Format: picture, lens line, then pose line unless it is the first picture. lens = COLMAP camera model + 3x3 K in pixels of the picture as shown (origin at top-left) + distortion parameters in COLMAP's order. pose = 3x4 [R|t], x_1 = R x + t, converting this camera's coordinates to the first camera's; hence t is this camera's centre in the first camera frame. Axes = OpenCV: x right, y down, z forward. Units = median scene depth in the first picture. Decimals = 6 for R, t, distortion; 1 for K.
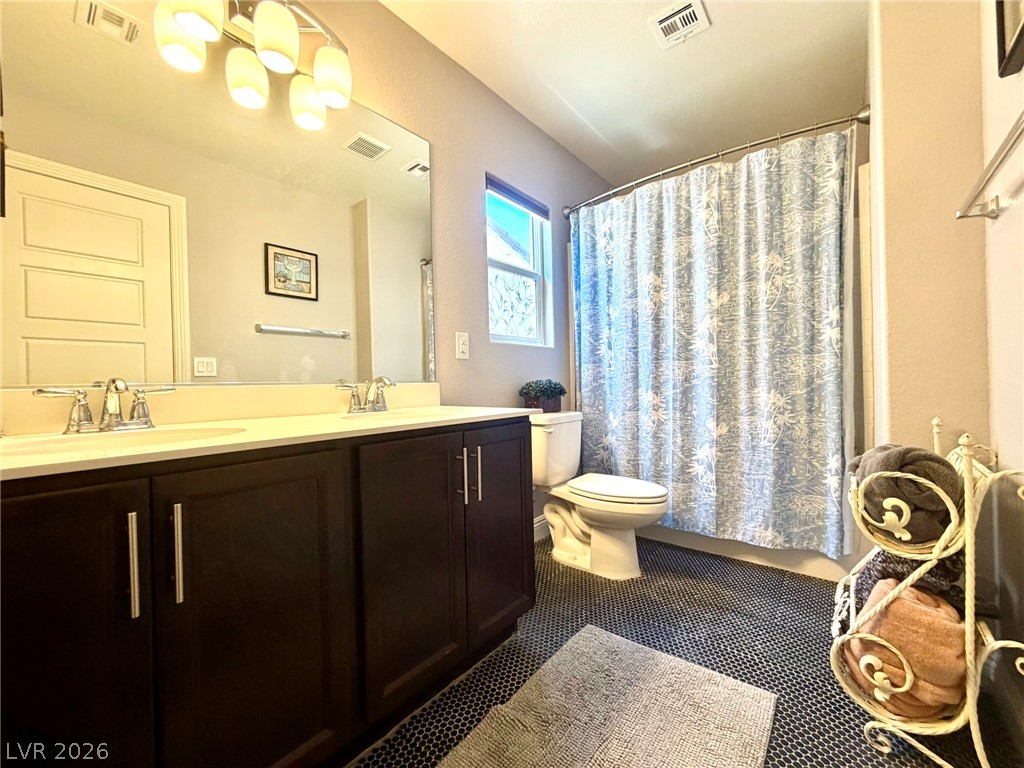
lens RADIAL K [[413.6, 0, 512.0], [0, 413.6, 384.0], [0, 0, 1]] dist [-0.002309, -0.000222]
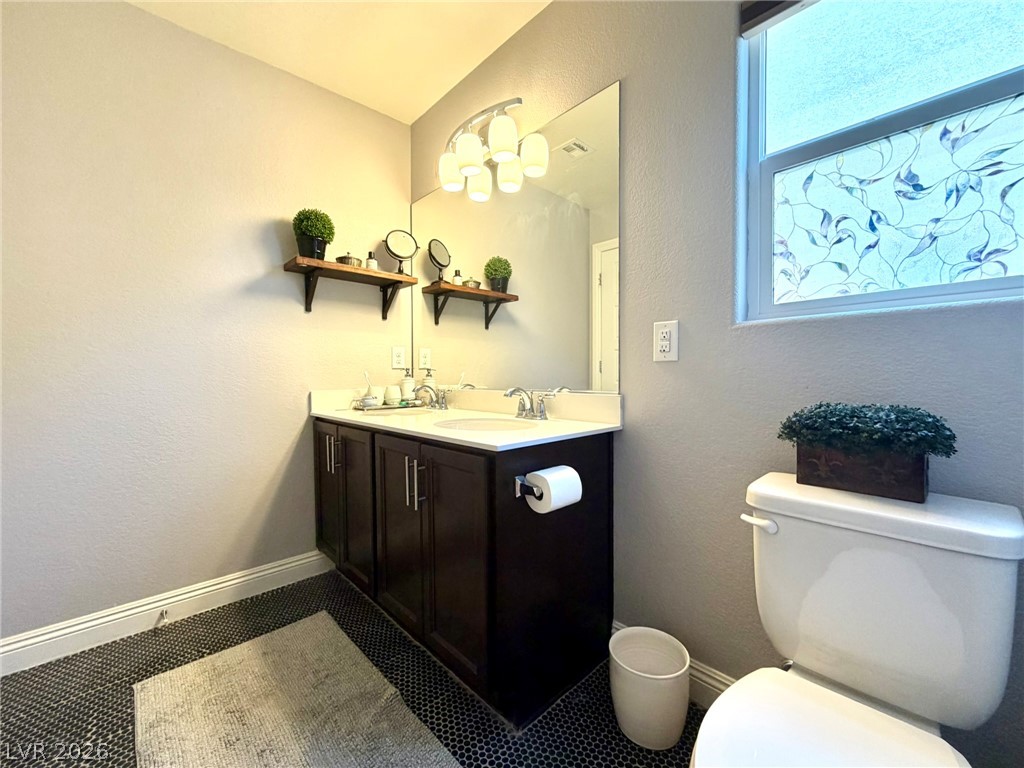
lens RADIAL K [[413.6, 0, 512.0], [0, 413.6, 384.0], [0, 0, 1]] dist [-0.002309, -0.000222]
pose [[-0.116507, 0.044602, -0.992188, 0.483873], [0.006637, 0.999004, 0.044129, -0.043954], [0.993168, -0.001443, -0.116687, 0.705796]]
